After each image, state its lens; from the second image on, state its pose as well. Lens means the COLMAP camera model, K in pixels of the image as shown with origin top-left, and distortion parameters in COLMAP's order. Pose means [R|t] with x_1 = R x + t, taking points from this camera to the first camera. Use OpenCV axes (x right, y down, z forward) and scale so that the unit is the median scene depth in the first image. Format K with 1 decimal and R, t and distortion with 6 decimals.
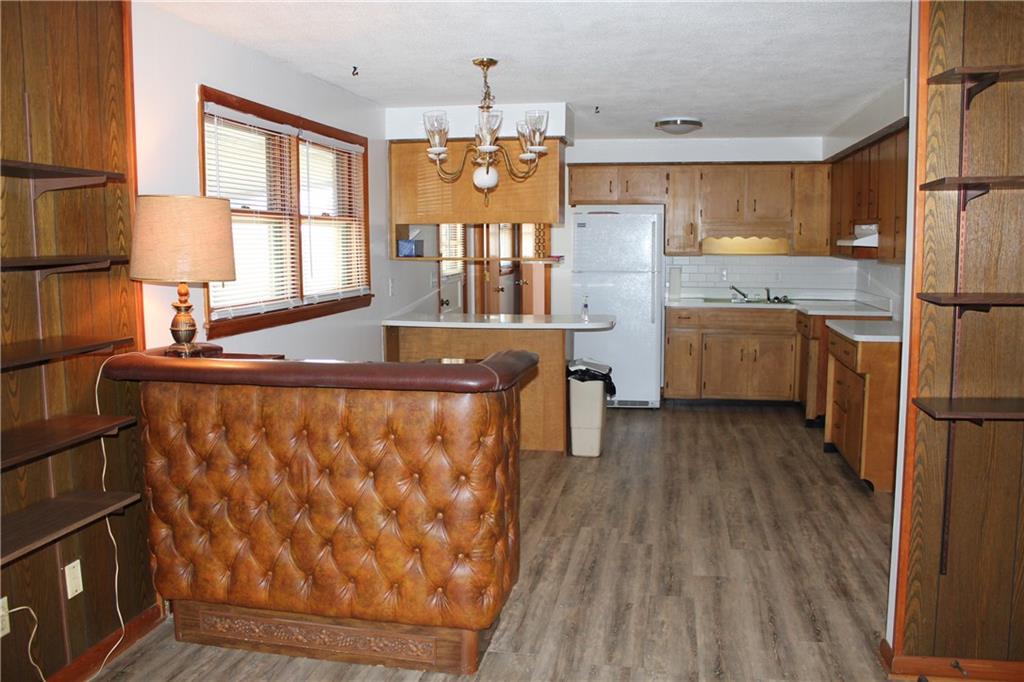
lens RADIAL K [[851.8, 0, 509.4], [0, 851.8, 342.7], [0, 0, 1]] dist [-0.168067, 0.151438]
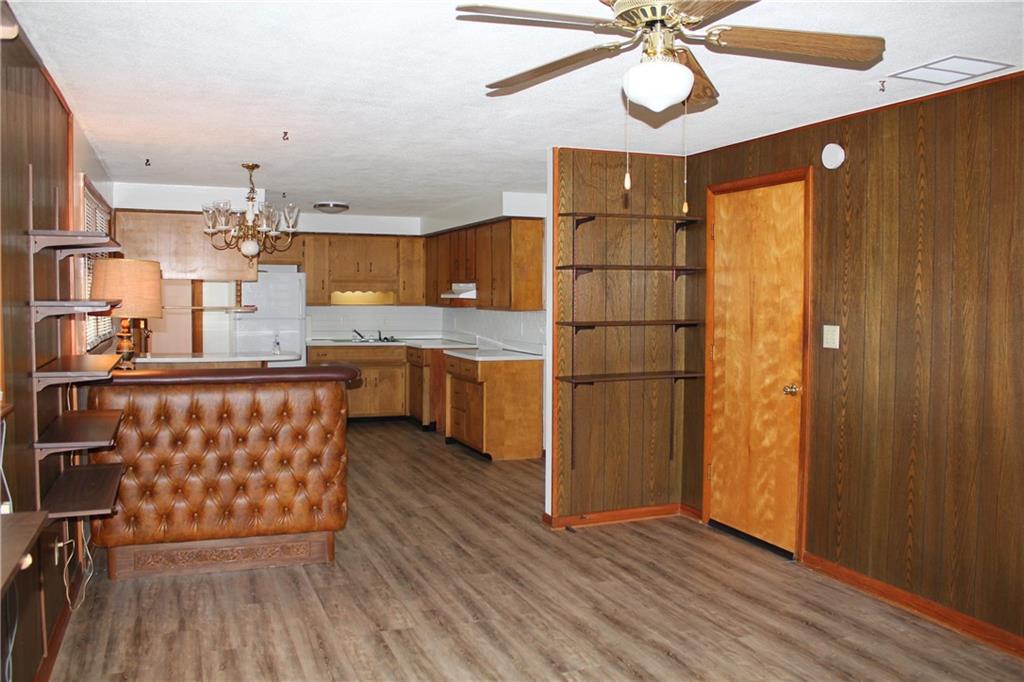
lens RADIAL K [[851.8, 0, 509.4], [0, 851.8, 342.7], [0, 0, 1]] dist [-0.168067, 0.151438]
pose [[0.843153, -0.016308, 0.537426, -0.554551], [0.050182, 0.997564, -0.048459, 0.065839], [-0.535326, 0.067828, 0.841918, -0.512951]]
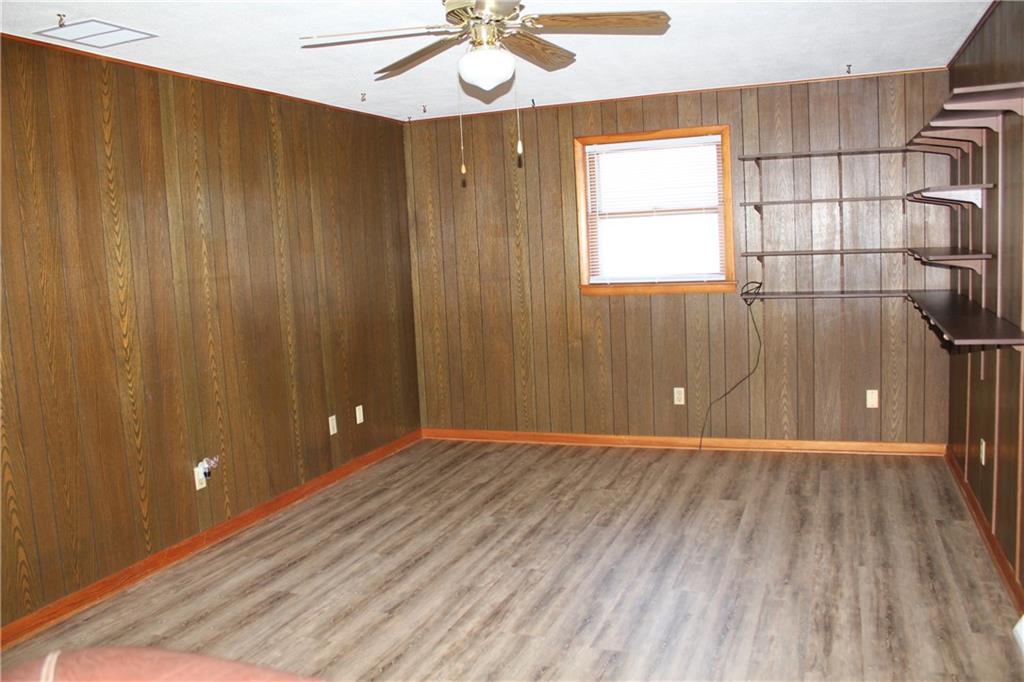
lens RADIAL K [[851.8, 0, 509.4], [0, 851.8, 342.7], [0, 0, 1]] dist [-0.168067, 0.151438]
pose [[-0.981184, 0.036458, 0.189604, -0.214843], [0.080512, 0.969815, 0.230165, -0.116289], [-0.175490, 0.241100, -0.954502, 1.011329]]
